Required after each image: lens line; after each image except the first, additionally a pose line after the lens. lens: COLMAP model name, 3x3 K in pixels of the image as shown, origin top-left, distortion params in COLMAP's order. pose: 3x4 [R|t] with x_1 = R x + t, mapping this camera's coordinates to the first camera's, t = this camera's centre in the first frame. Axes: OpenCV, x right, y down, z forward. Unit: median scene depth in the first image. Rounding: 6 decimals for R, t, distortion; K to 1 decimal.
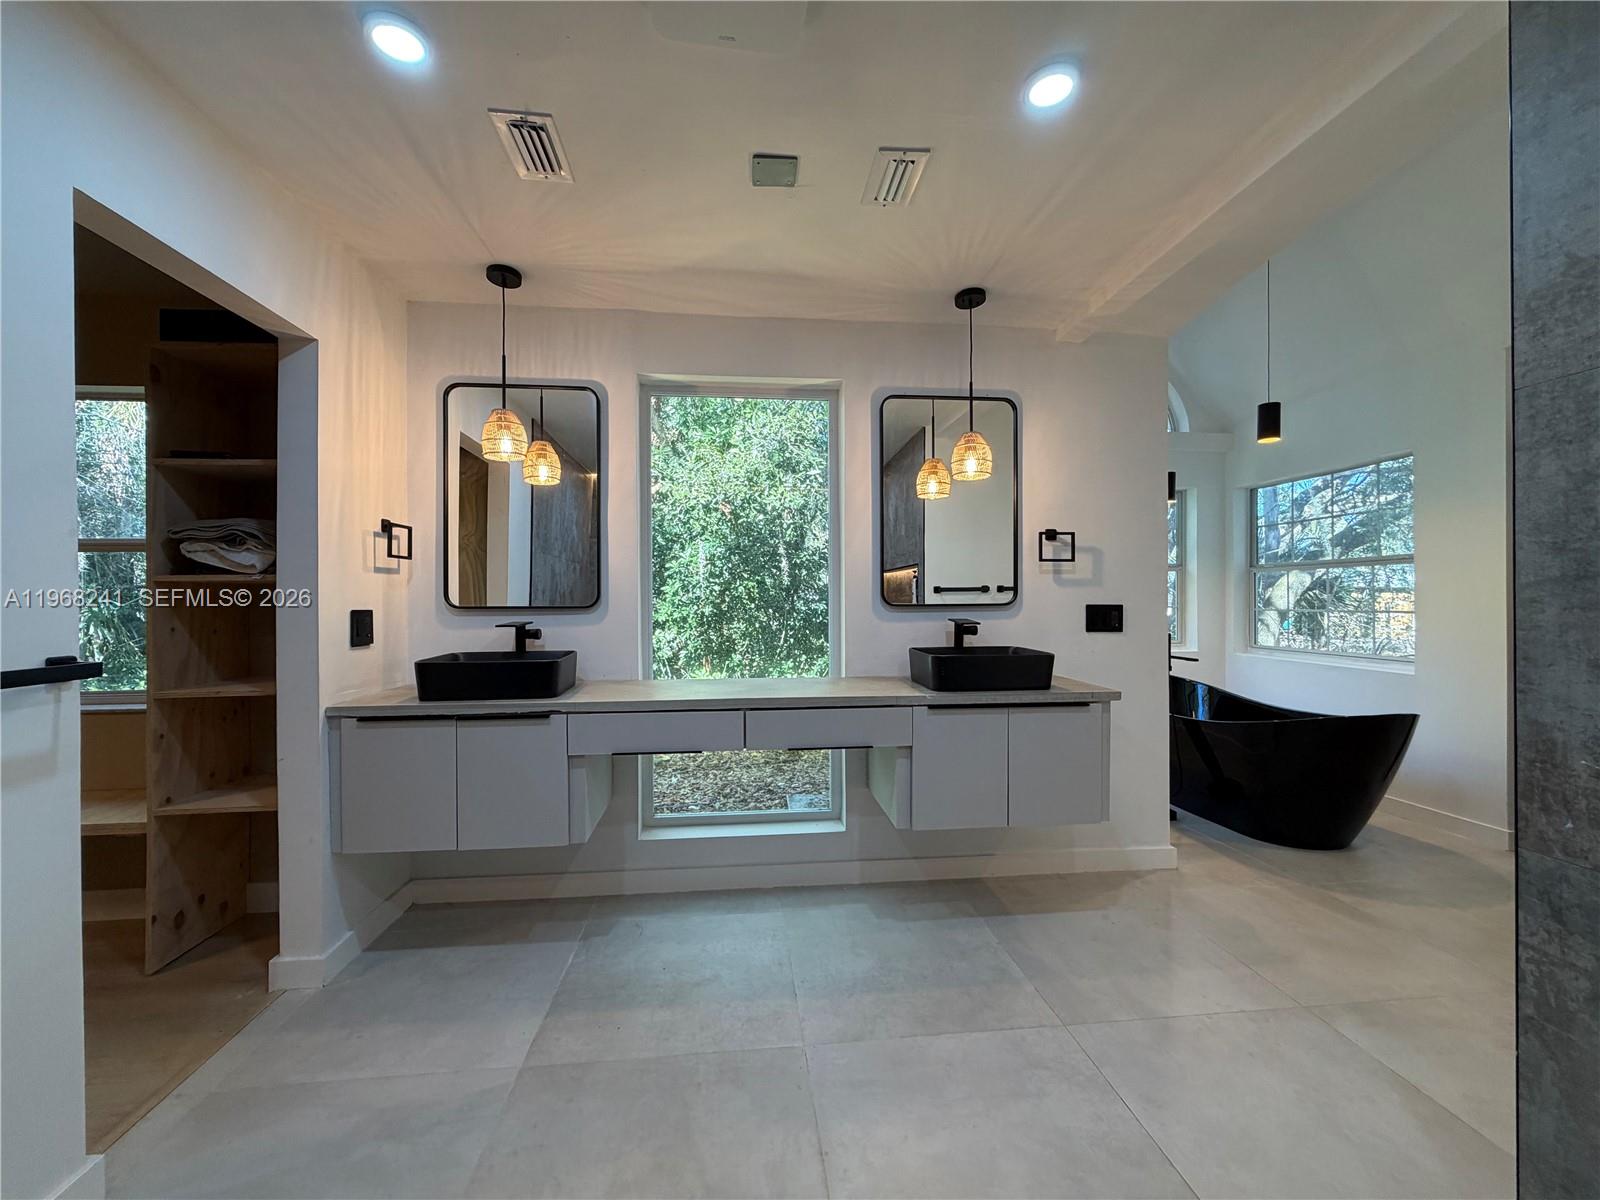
lens RADIAL K [[635.6, 0, 798.6], [0, 635.6, 601.1], [0, 0, 1]] dist [-0.000006, -0.000097]
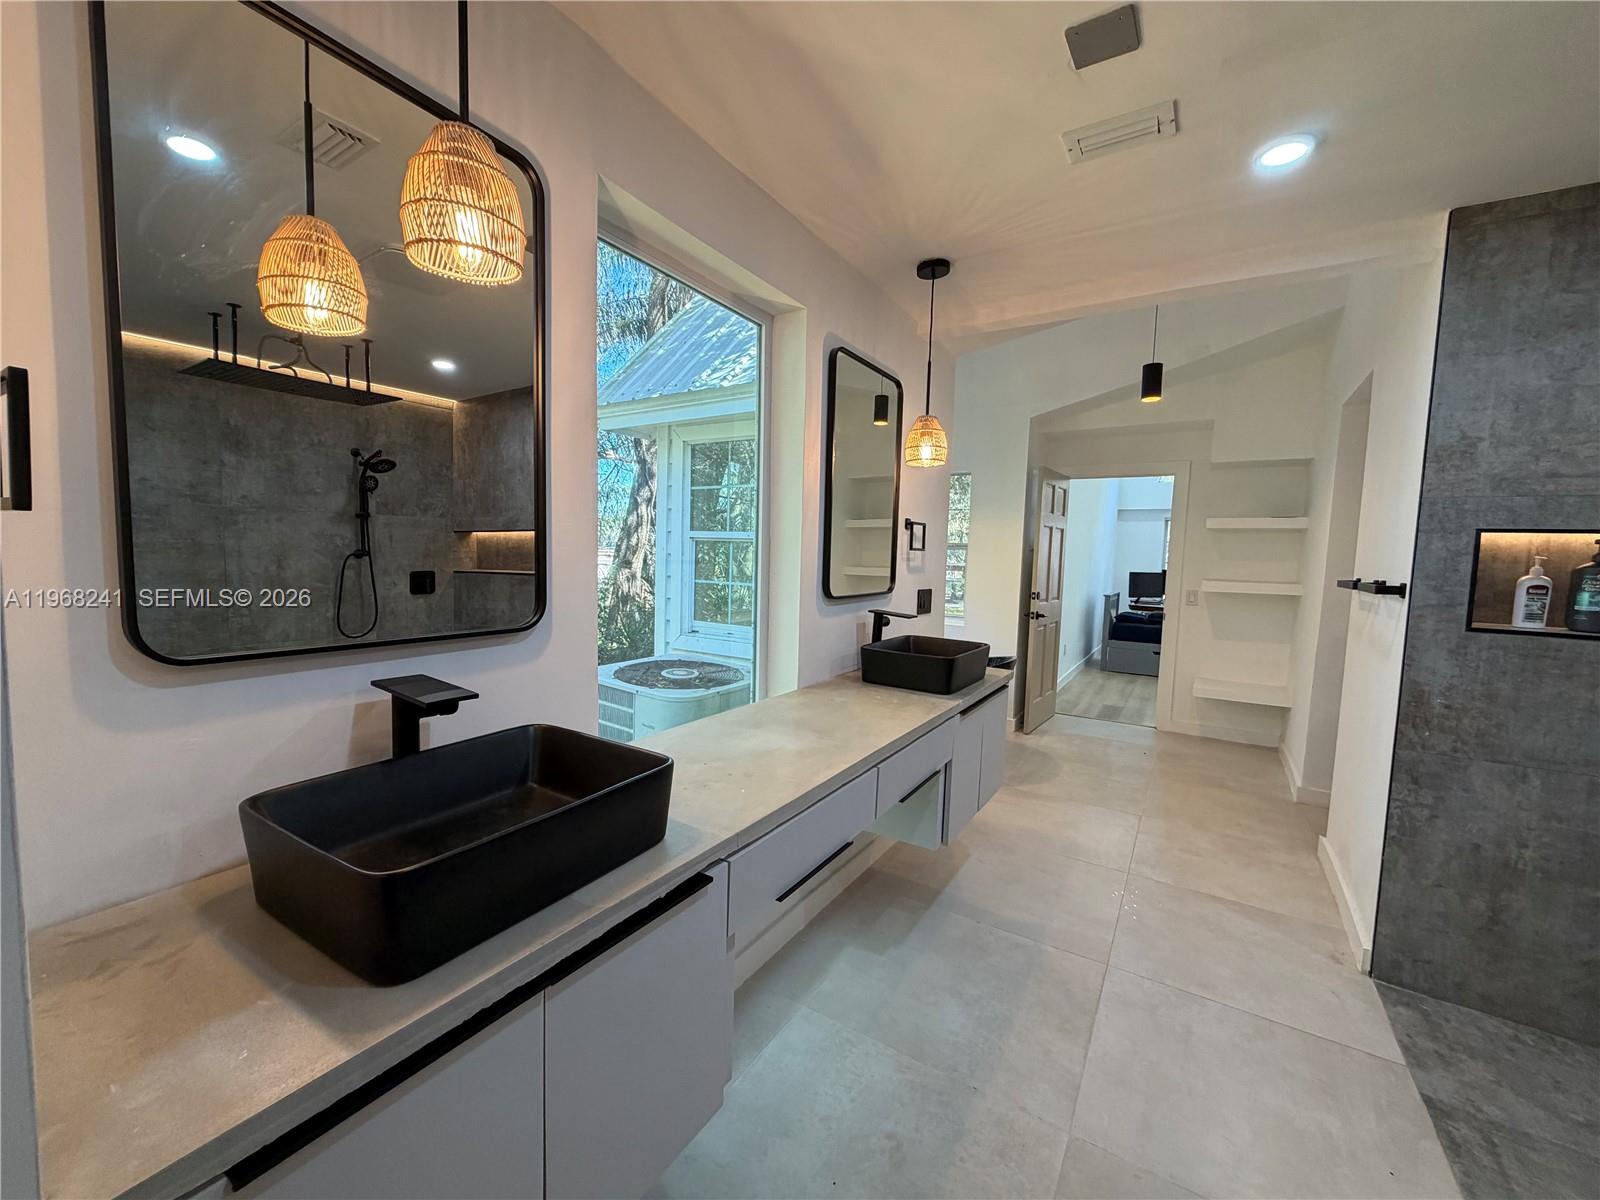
lens RADIAL K [[635.6, 0, 799.5], [0, 635.6, 602.0], [0, 0, 1]] dist [-0.000006, -0.000097]
pose [[0.619314, -0.041611, 0.784040, -1.392409], [-0.028071, 0.996783, 0.075075, -0.128881], [-0.784642, -0.068504, 0.616153, 1.279734]]
